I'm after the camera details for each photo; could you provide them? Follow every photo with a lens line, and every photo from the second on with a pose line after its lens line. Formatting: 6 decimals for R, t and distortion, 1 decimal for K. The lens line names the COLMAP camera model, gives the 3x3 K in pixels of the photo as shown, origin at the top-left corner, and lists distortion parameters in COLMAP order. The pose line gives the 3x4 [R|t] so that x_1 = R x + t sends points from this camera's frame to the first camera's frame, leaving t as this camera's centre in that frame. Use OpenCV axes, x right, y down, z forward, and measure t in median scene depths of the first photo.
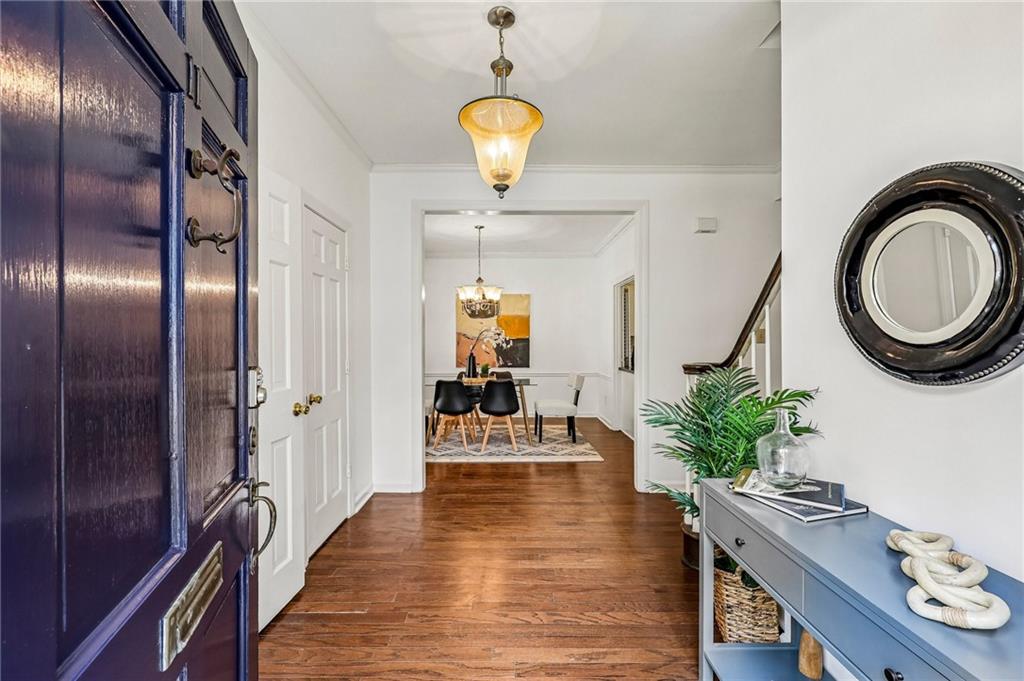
lens RADIAL K [[417.3, 0, 509.6], [0, 417.3, 339.8], [0, 0, 1]] dist [0.006797, 0.000133]
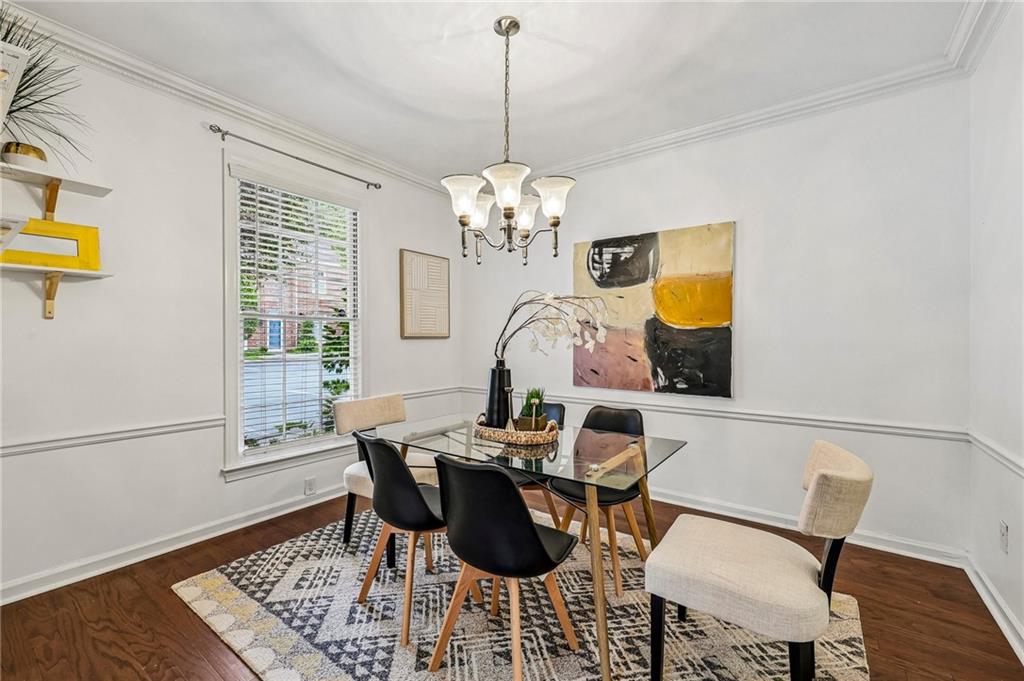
lens RADIAL K [[417.3, 0, 537.6], [0, 417.3, 339.0], [0, 0, 1]] dist [0.006797, 0.000133]
pose [[0.808223, 0.002545, -0.588871, 0.173129], [-0.002329, 0.999997, 0.001126, 0.010090], [0.588872, 0.000461, 0.808227, 0.698167]]
